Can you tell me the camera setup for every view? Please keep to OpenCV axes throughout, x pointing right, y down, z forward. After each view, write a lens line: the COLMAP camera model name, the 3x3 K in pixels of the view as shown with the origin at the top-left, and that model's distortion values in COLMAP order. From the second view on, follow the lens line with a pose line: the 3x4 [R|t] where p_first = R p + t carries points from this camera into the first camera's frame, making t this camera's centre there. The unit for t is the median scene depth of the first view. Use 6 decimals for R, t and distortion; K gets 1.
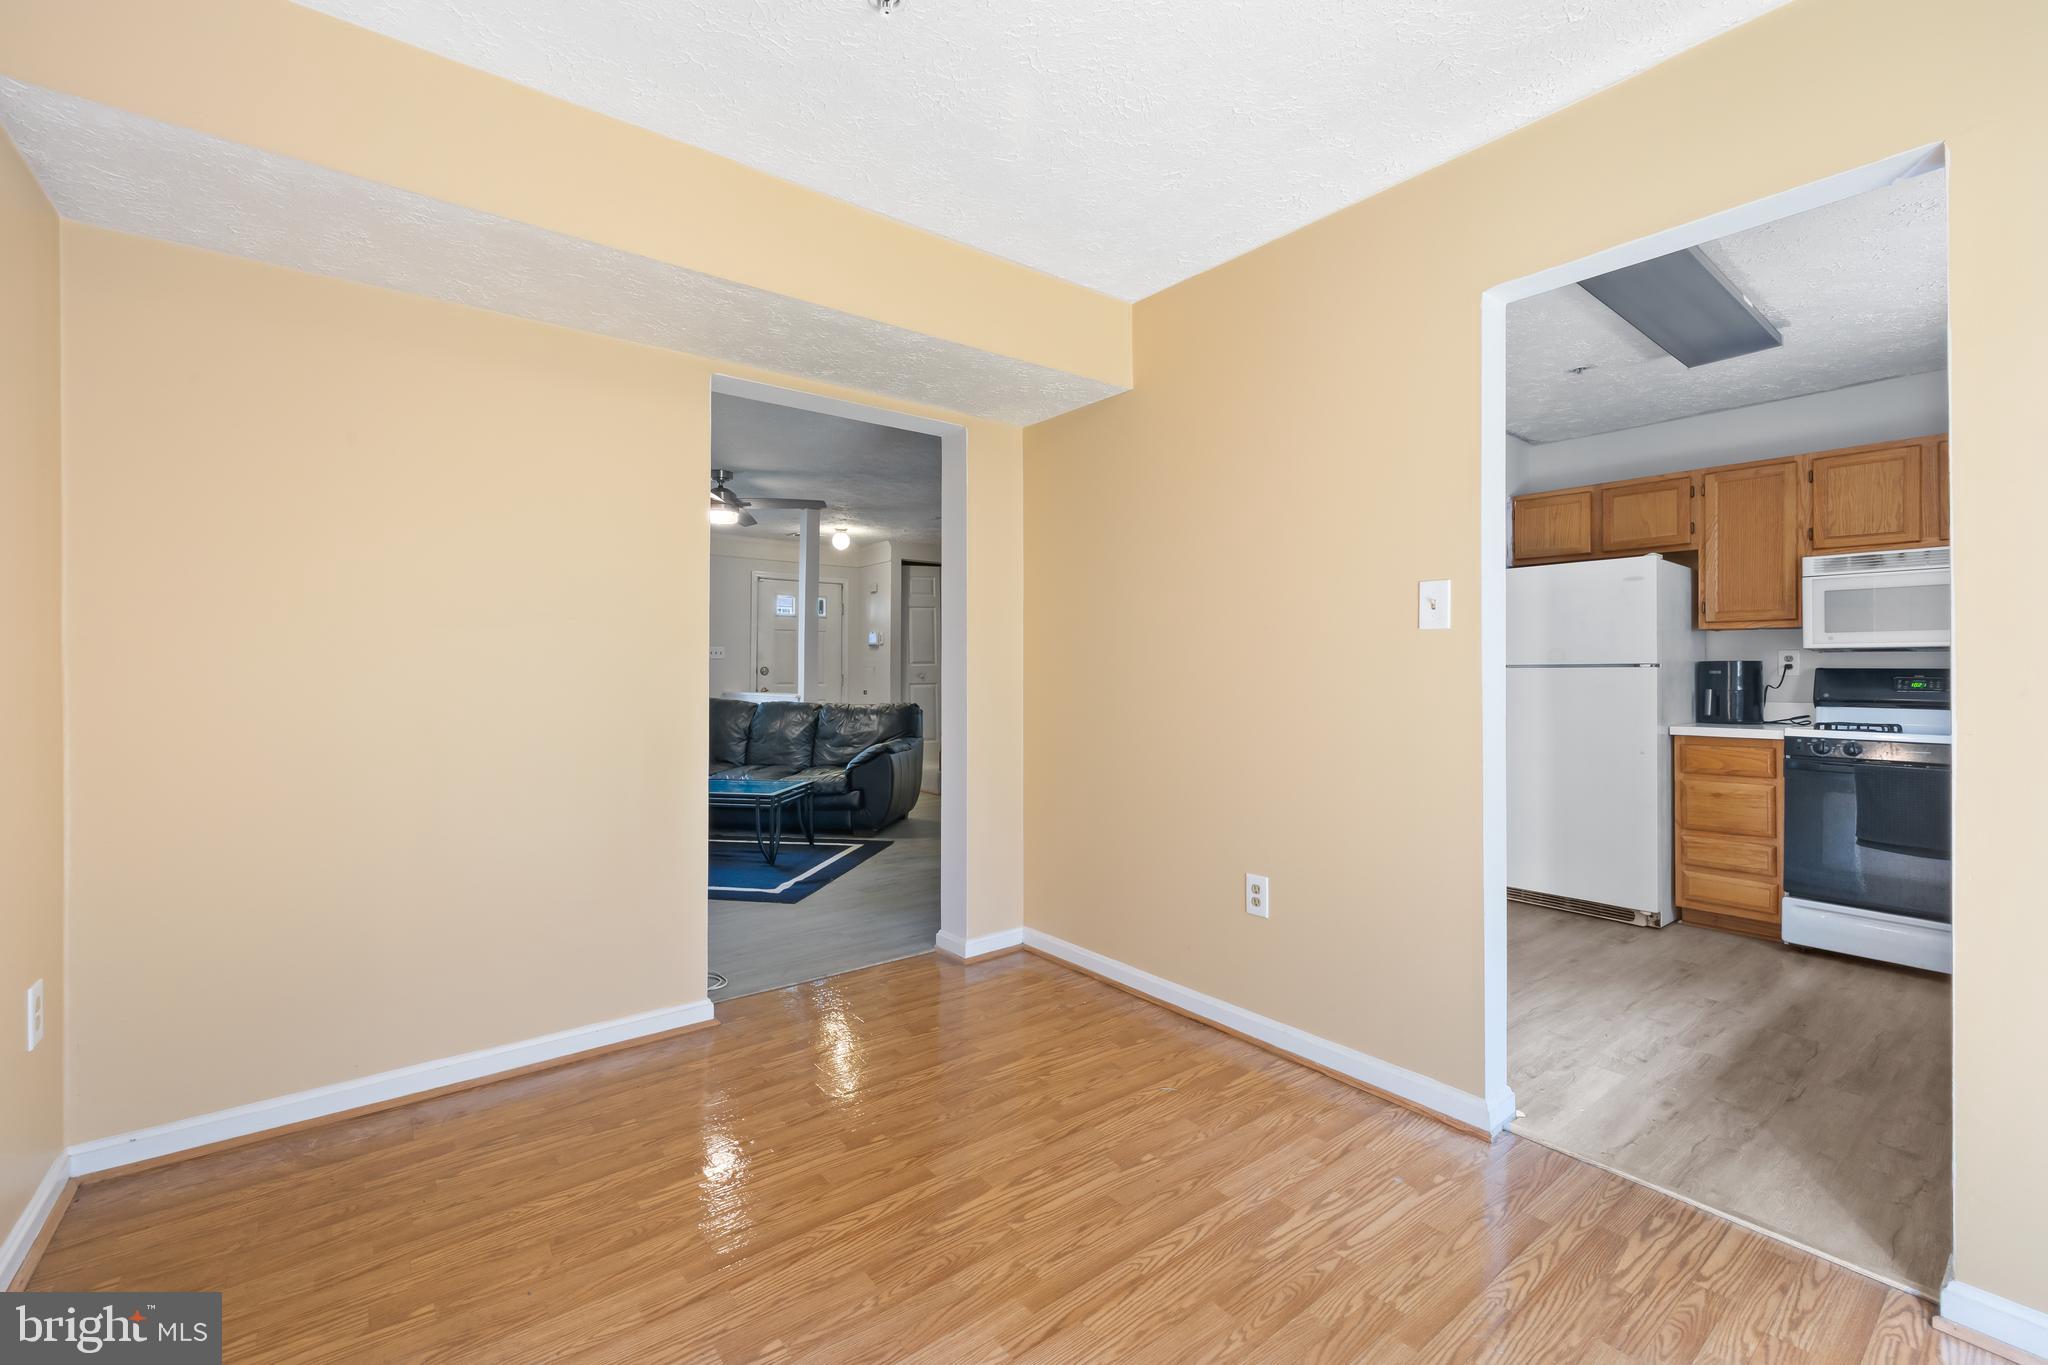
lens RADIAL K [[866.3, 0, 1023.1], [0, 866.3, 664.3], [0, 0, 1]] dist [0.004332, 0.000305]
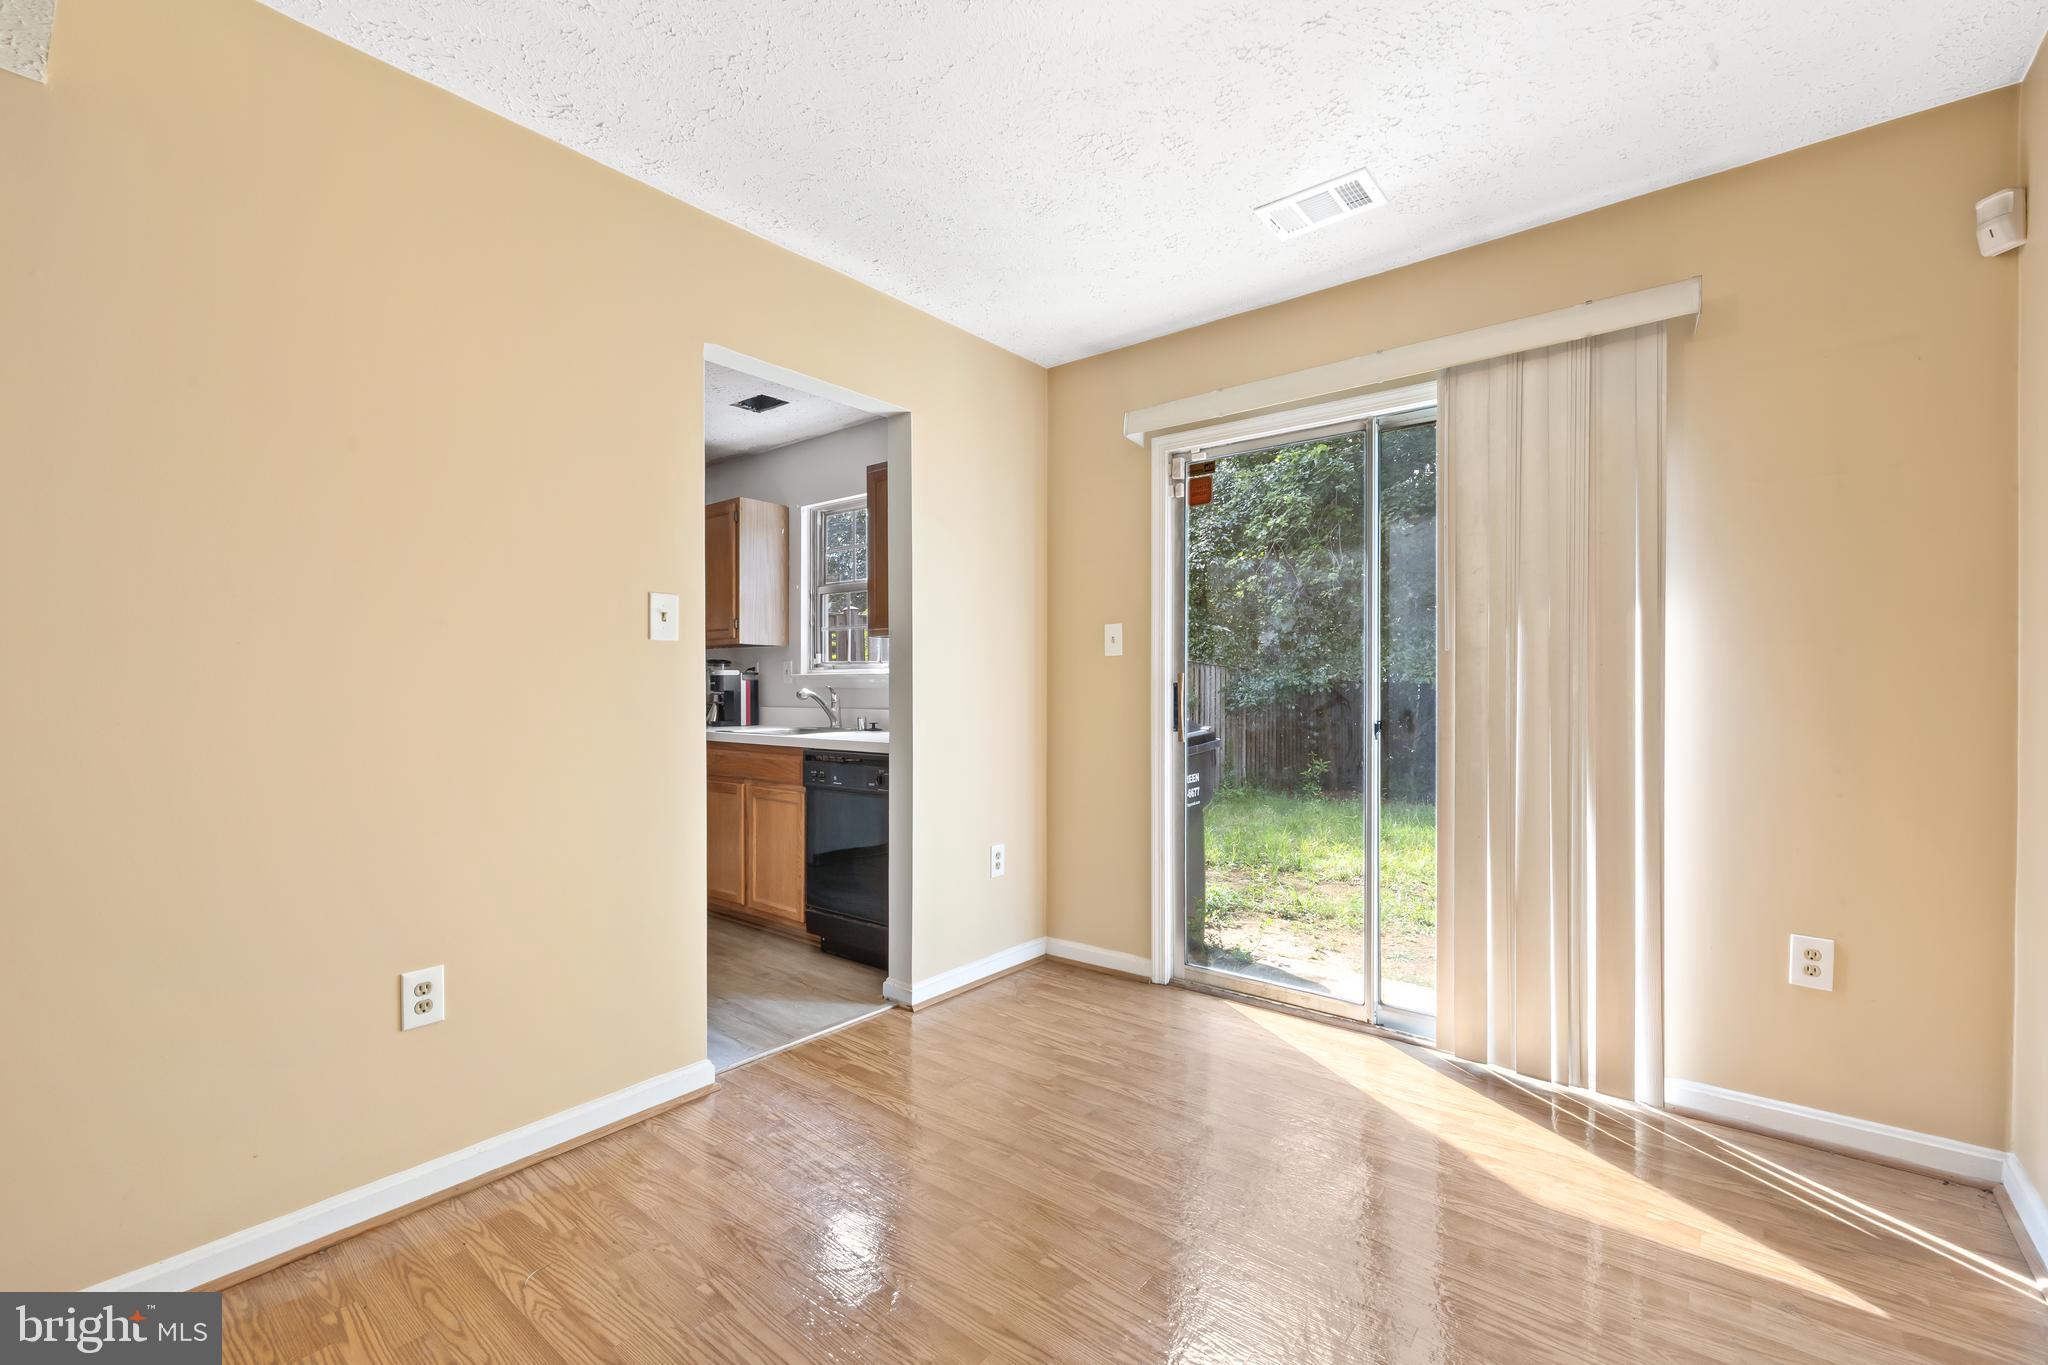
lens RADIAL K [[866.3, 0, 1027.9], [0, 866.3, 685.6], [0, 0, 1]] dist [0.004332, 0.000305]
pose [[-0.218866, -0.006526, 0.975733, -0.216810], [-0.010480, 0.999936, 0.004337, 0.001019], [-0.975699, -0.009276, -0.218921, 0.274843]]
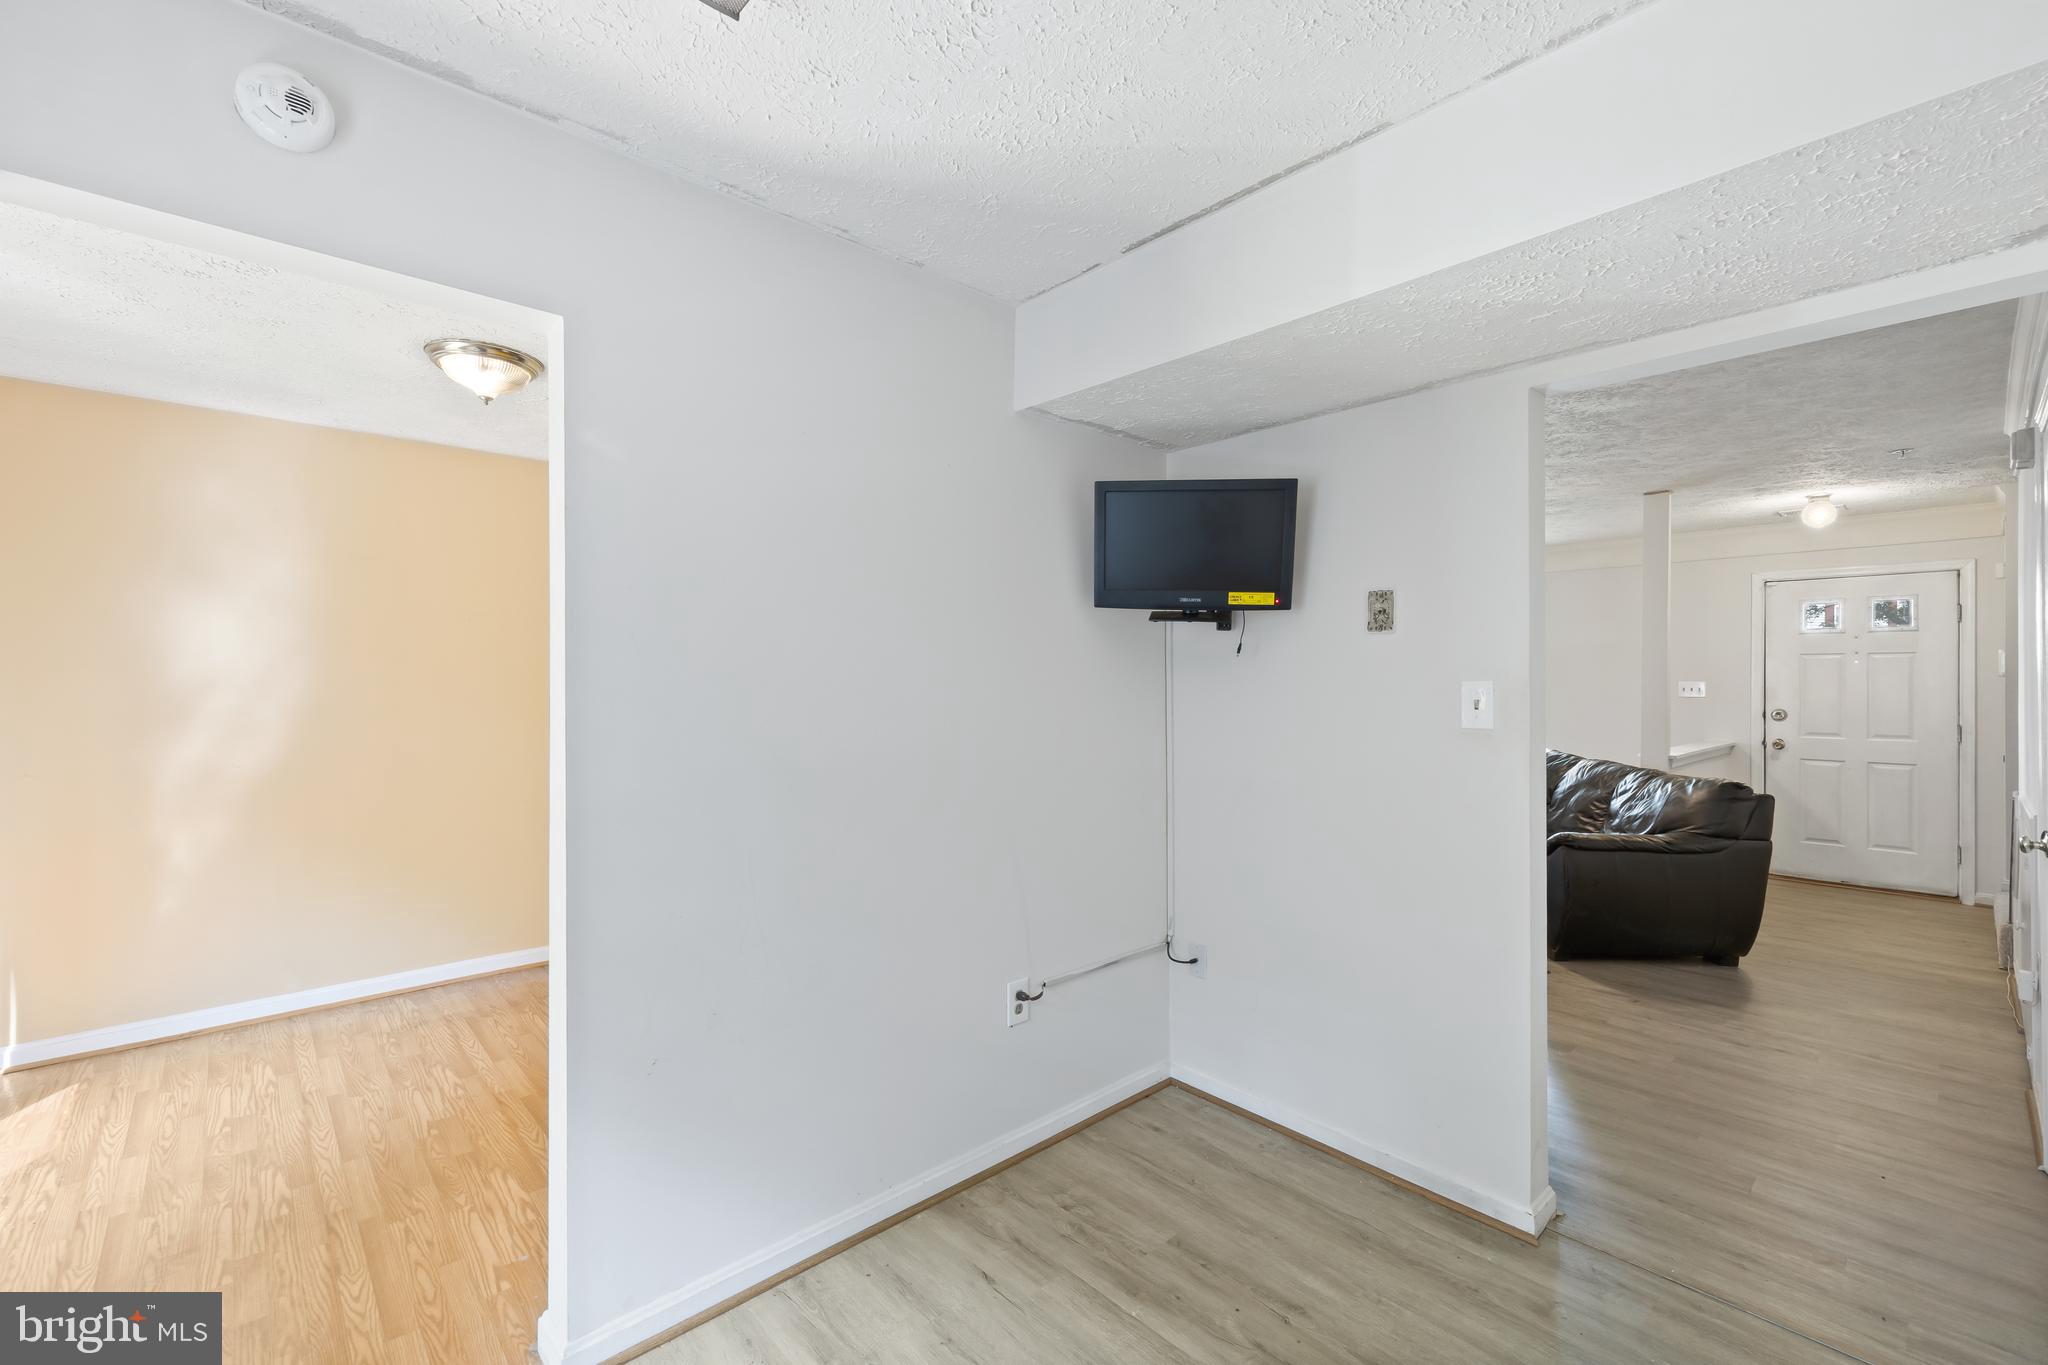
lens RADIAL K [[866.3, 0, 1026.8], [0, 866.3, 682.2], [0, 0, 1]] dist [0.004332, 0.000305]
pose [[0.076184, -0.000507, -0.997094, 0.758927], [0.008078, 0.999967, 0.000109, -0.051322], [0.997061, -0.008063, 0.076186, 0.759036]]
